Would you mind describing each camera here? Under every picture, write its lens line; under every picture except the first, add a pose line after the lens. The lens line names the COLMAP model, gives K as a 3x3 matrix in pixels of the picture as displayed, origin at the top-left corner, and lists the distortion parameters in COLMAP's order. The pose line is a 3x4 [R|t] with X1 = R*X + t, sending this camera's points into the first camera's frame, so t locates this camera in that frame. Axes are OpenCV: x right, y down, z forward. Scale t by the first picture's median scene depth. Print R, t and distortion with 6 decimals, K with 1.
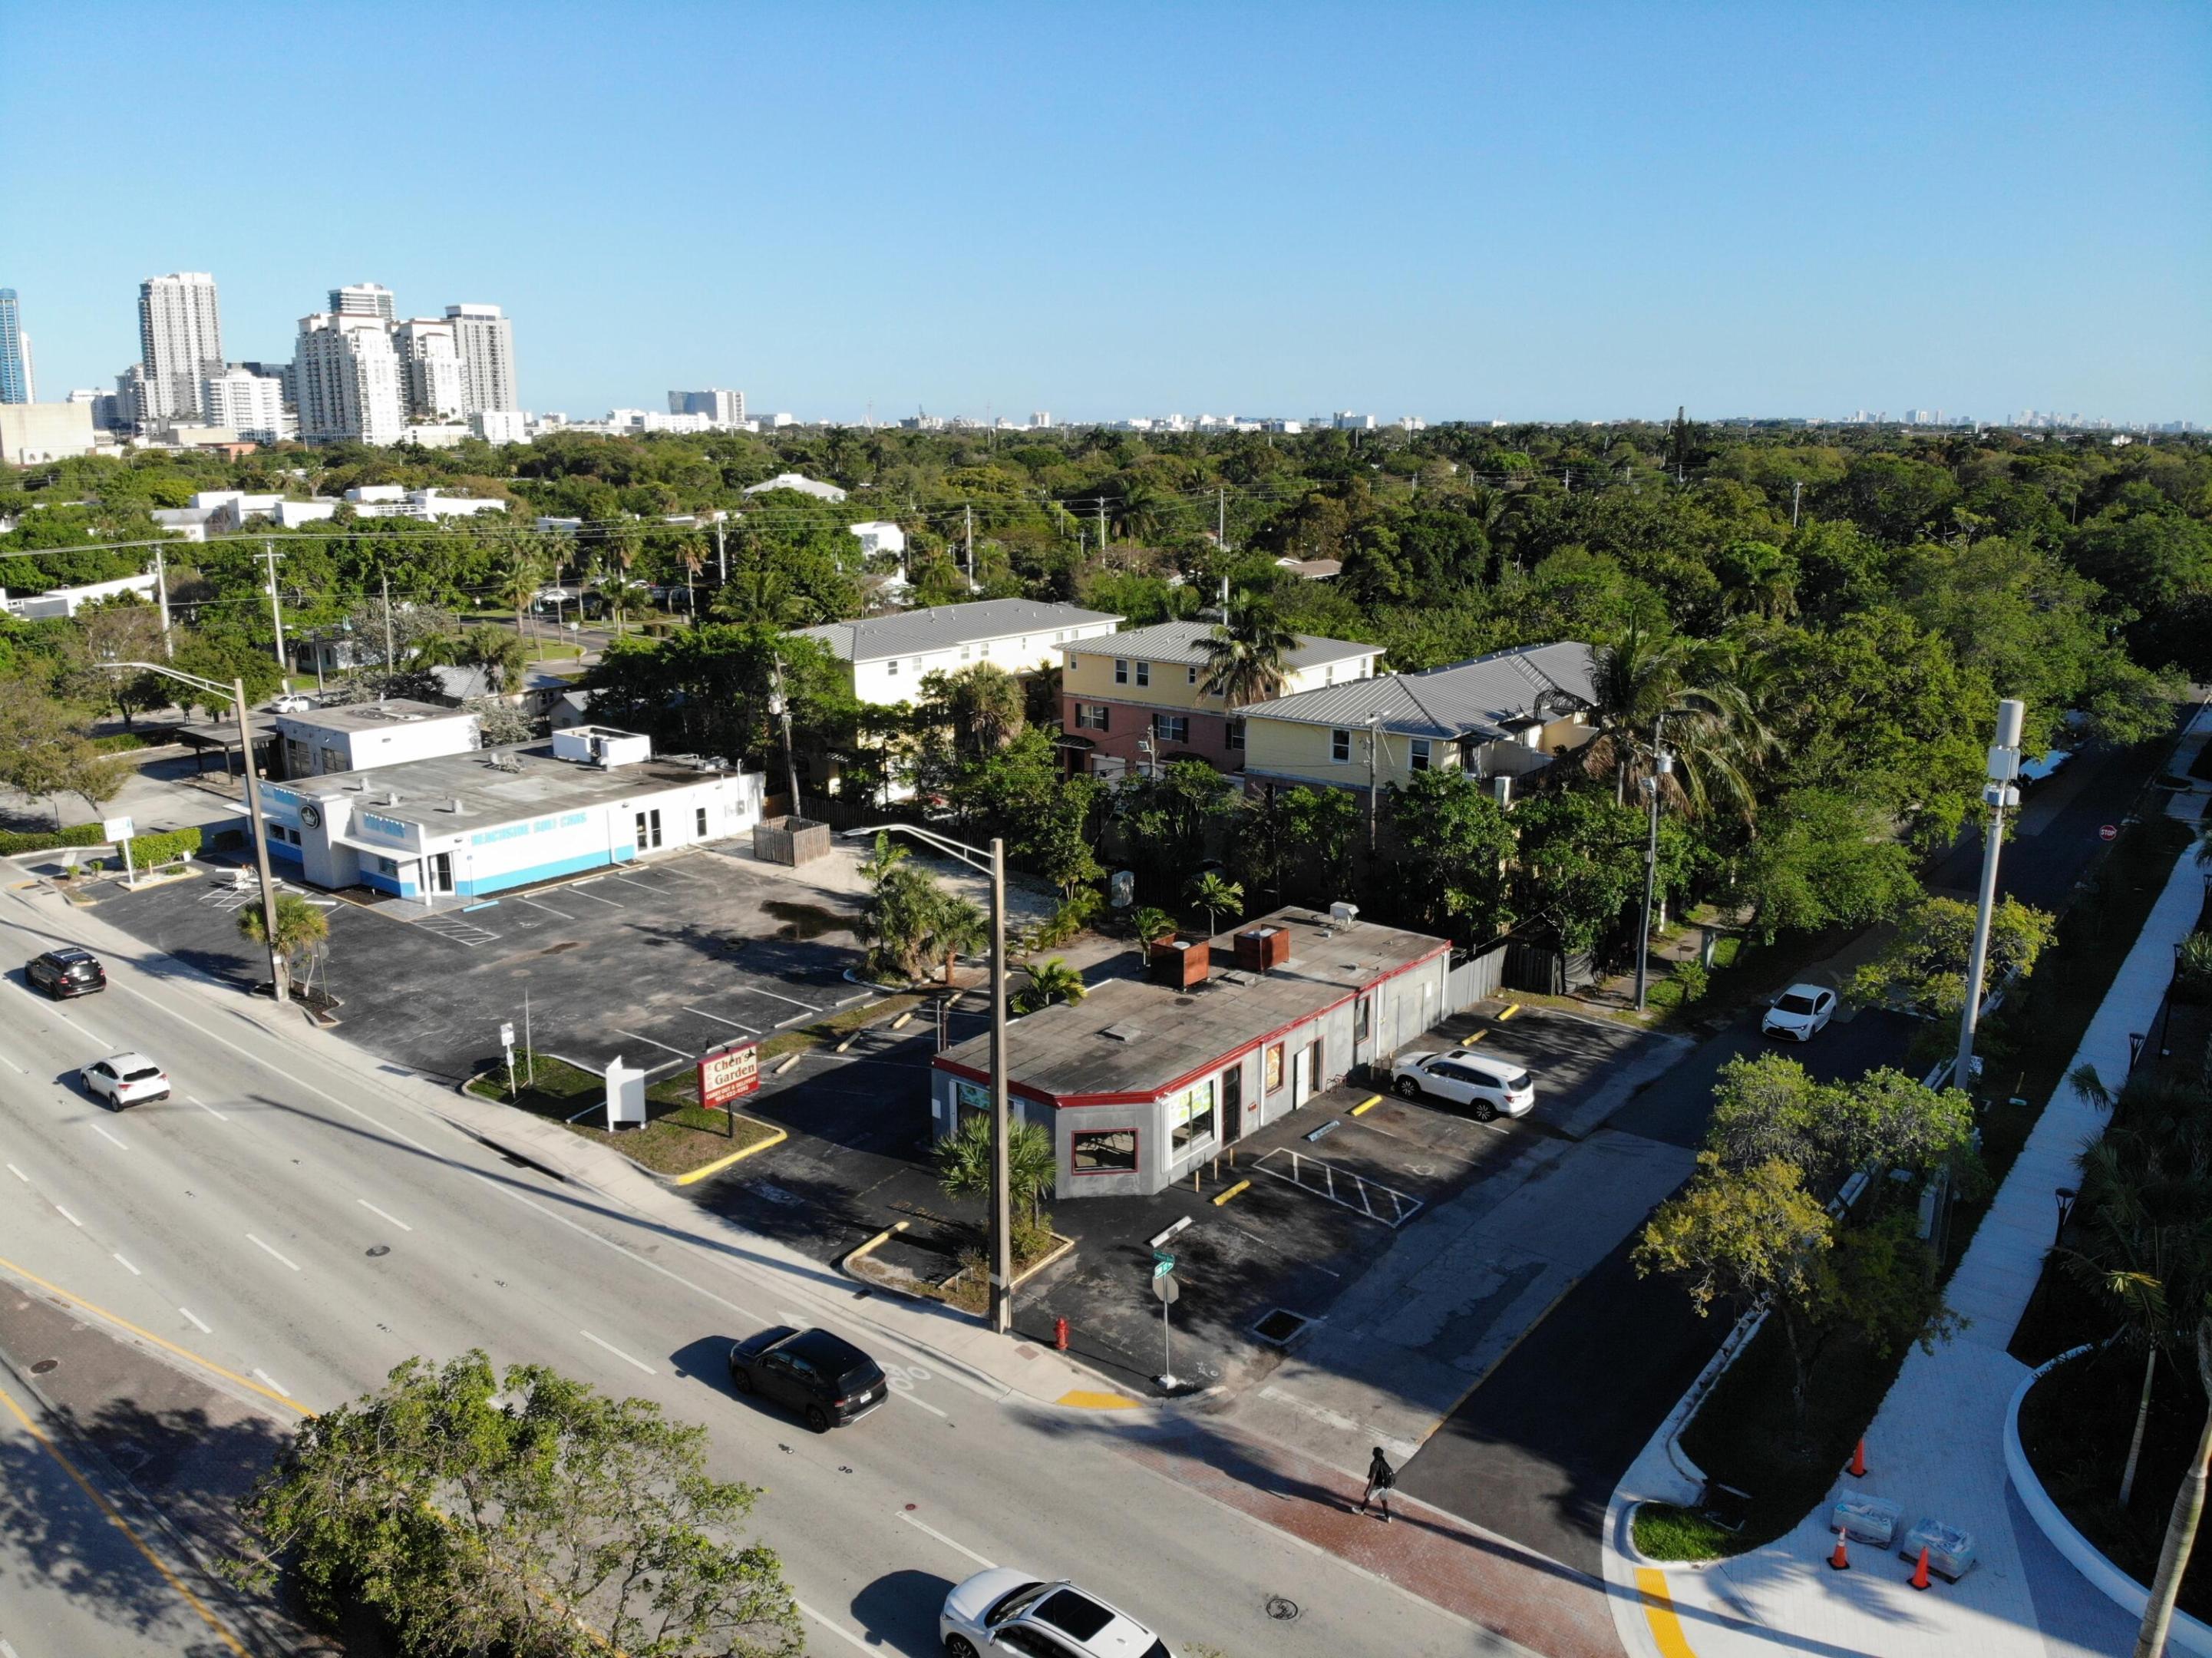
lens RADIAL K [[1600.2, 0, 1117.0], [0, 1600.2, 809.6], [0, 0, 1]] dist [0.076806, -0.197784]
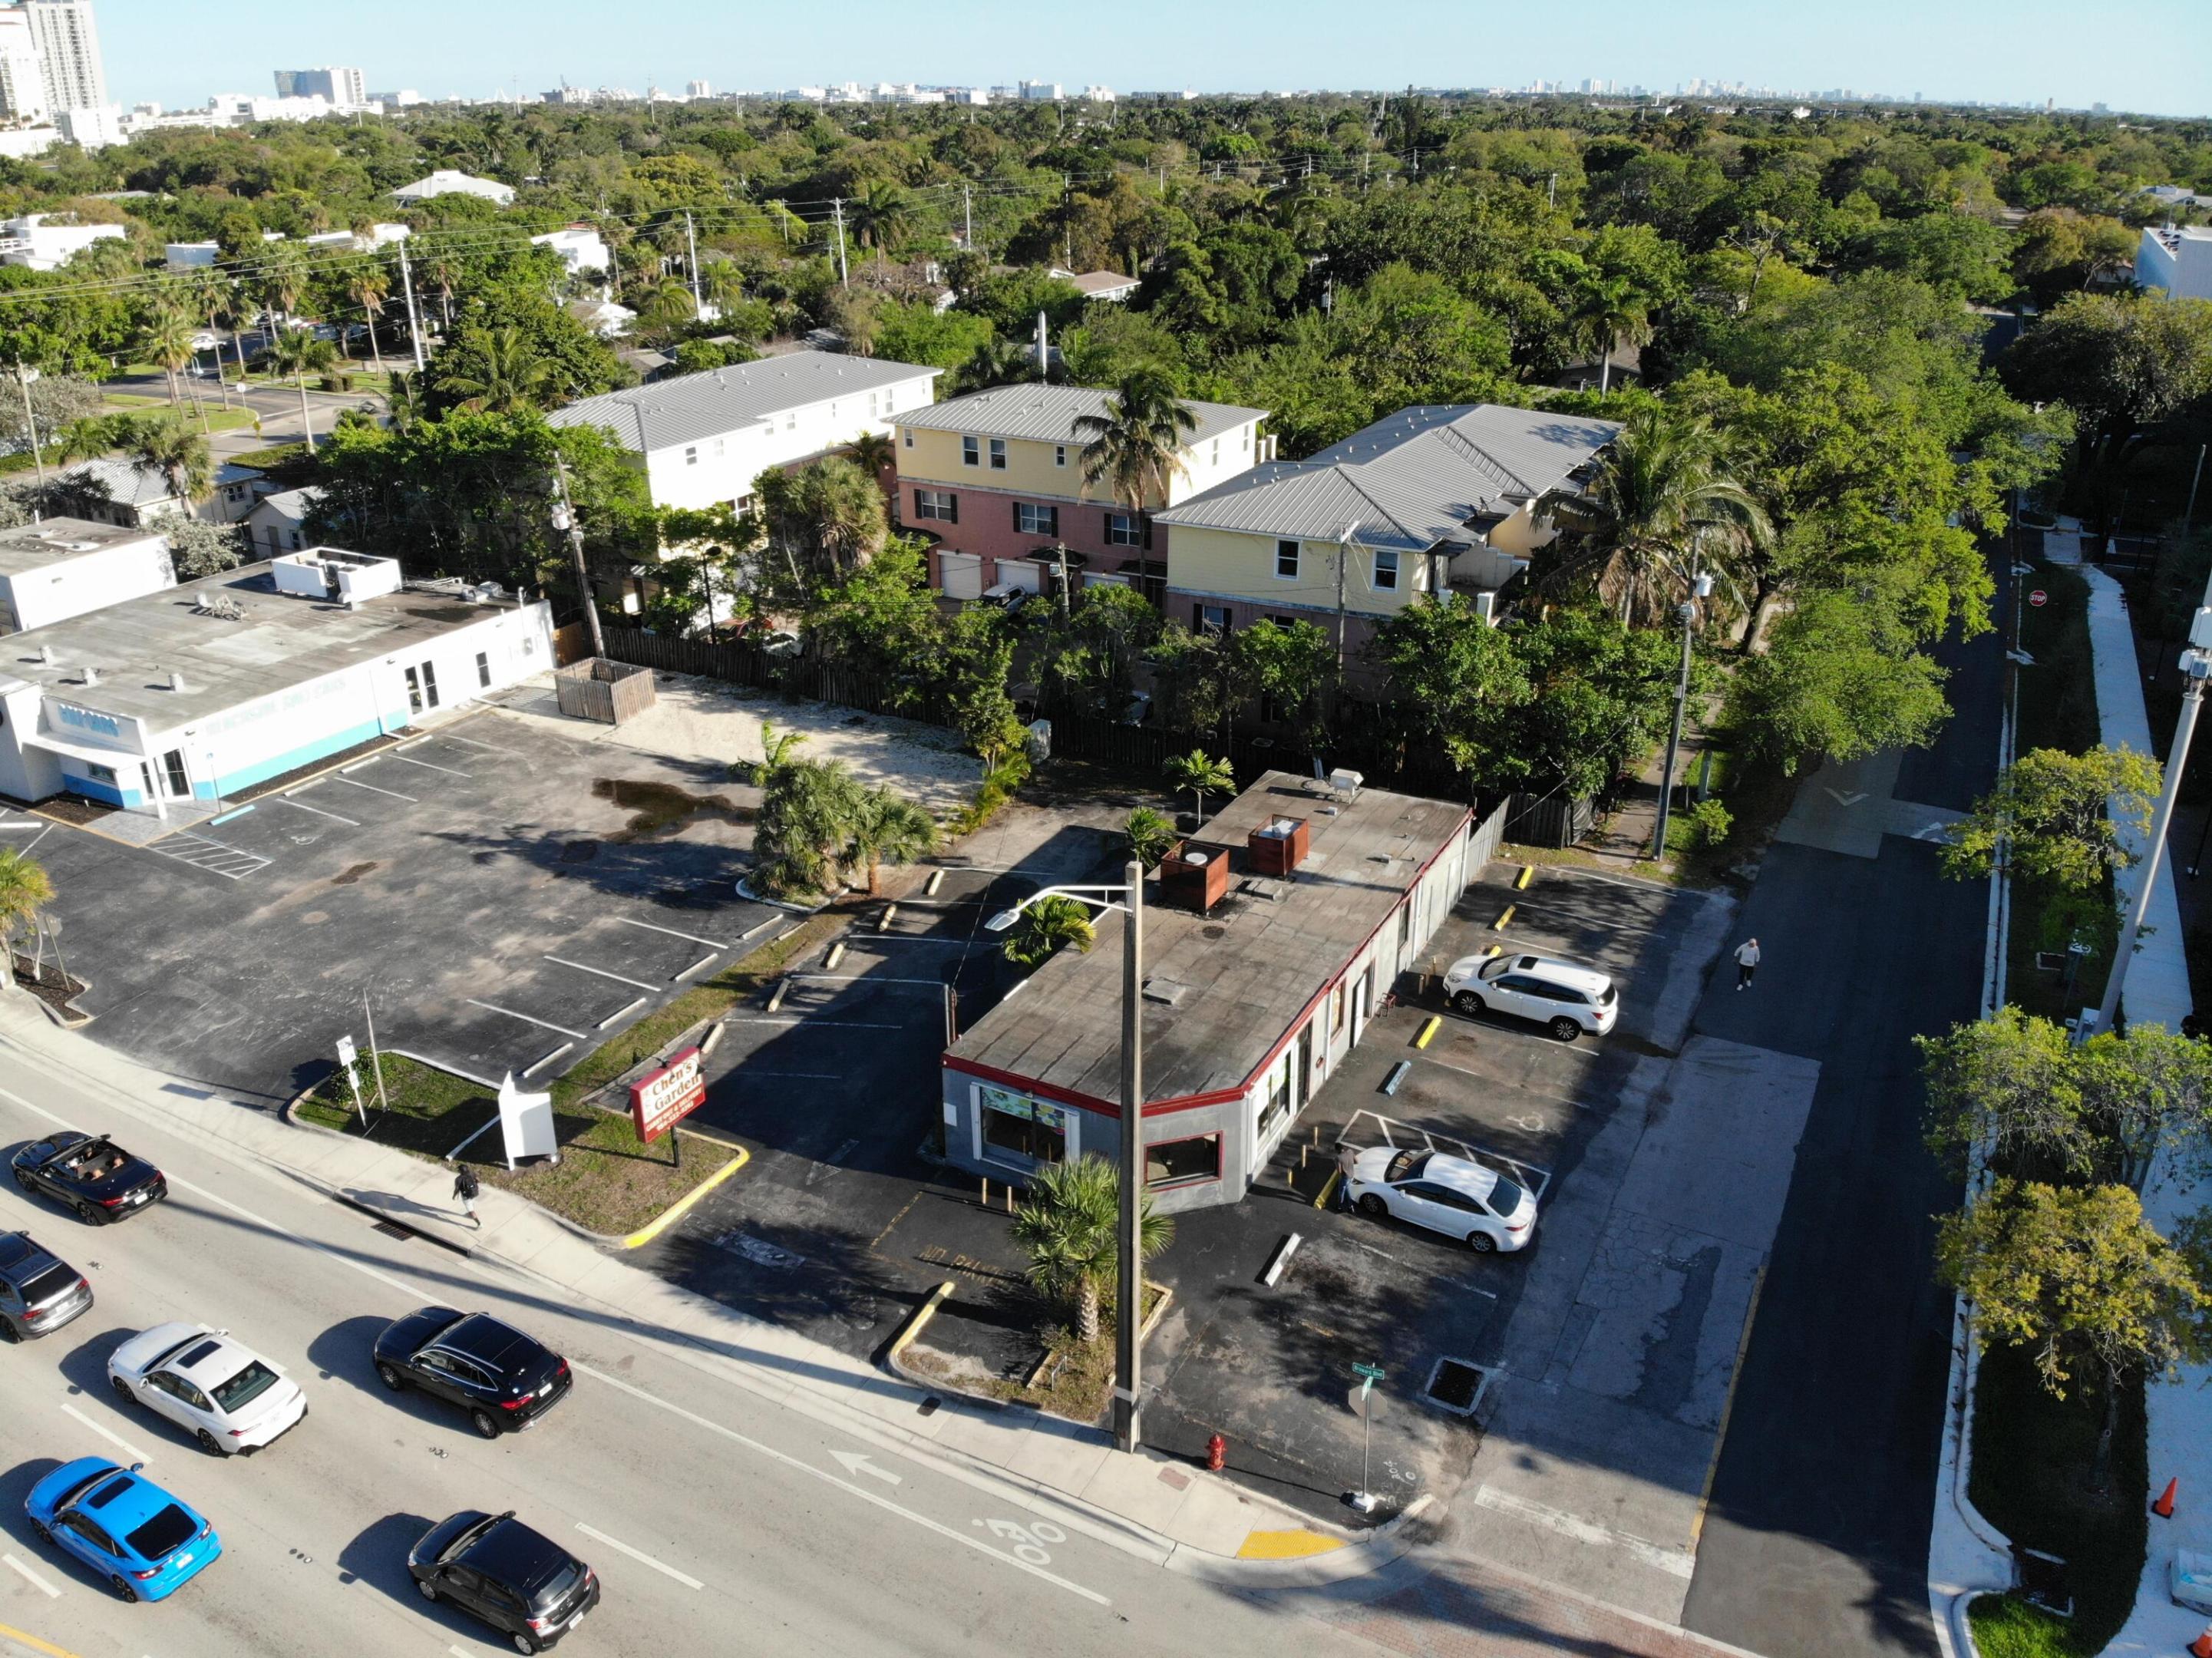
lens RADIAL K [[1600.2, 0, 1111.8], [0, 1600.2, 819.3], [0, 0, 1]] dist [0.076806, -0.197784]
pose [[0.982953, -0.076959, 0.166975, -0.106645], [0.044348, 0.980608, 0.190898, -0.071848], [-0.178428, -0.180239, 0.967304, 0.167951]]
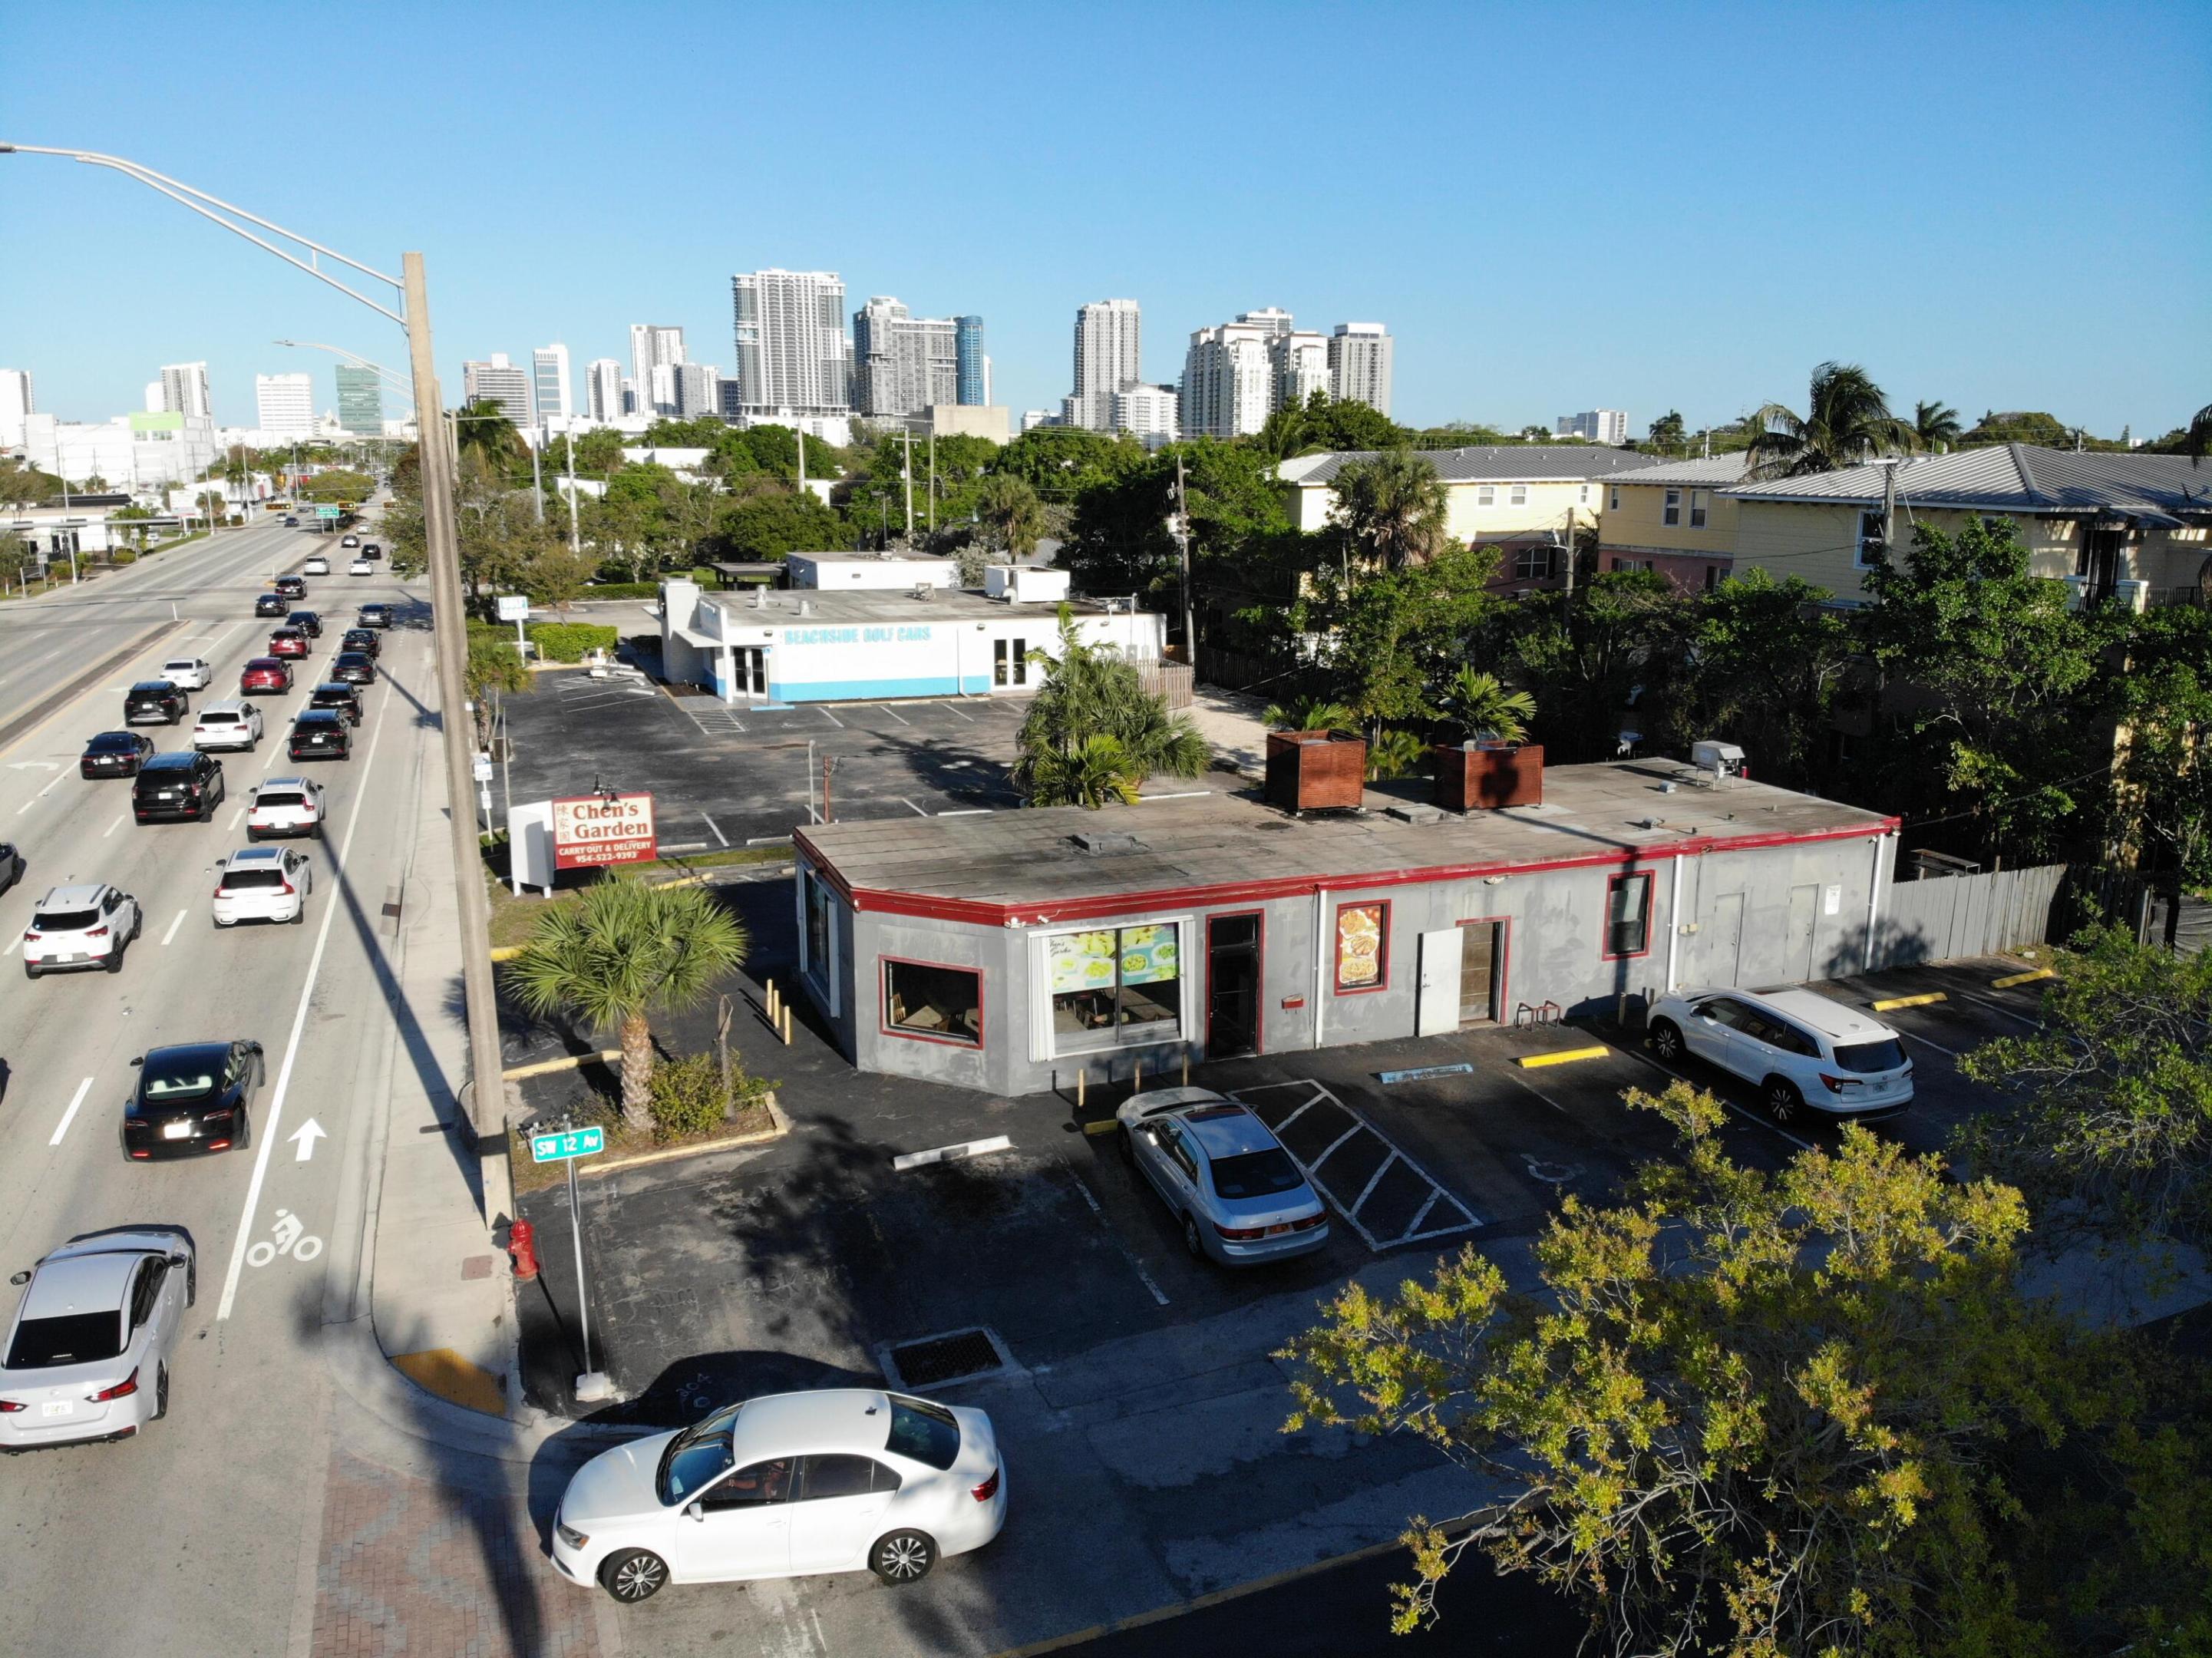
lens RADIAL K [[1600.2, 0, 1103.1], [0, 1600.2, 838.7], [0, 0, 1]] dist [0.076806, -0.197784]
pose [[0.860871, 0.117335, -0.495109, 0.204978], [-0.117696, 0.992579, 0.030586, 0.085983], [0.495024, 0.031942, 0.868292, 0.351674]]
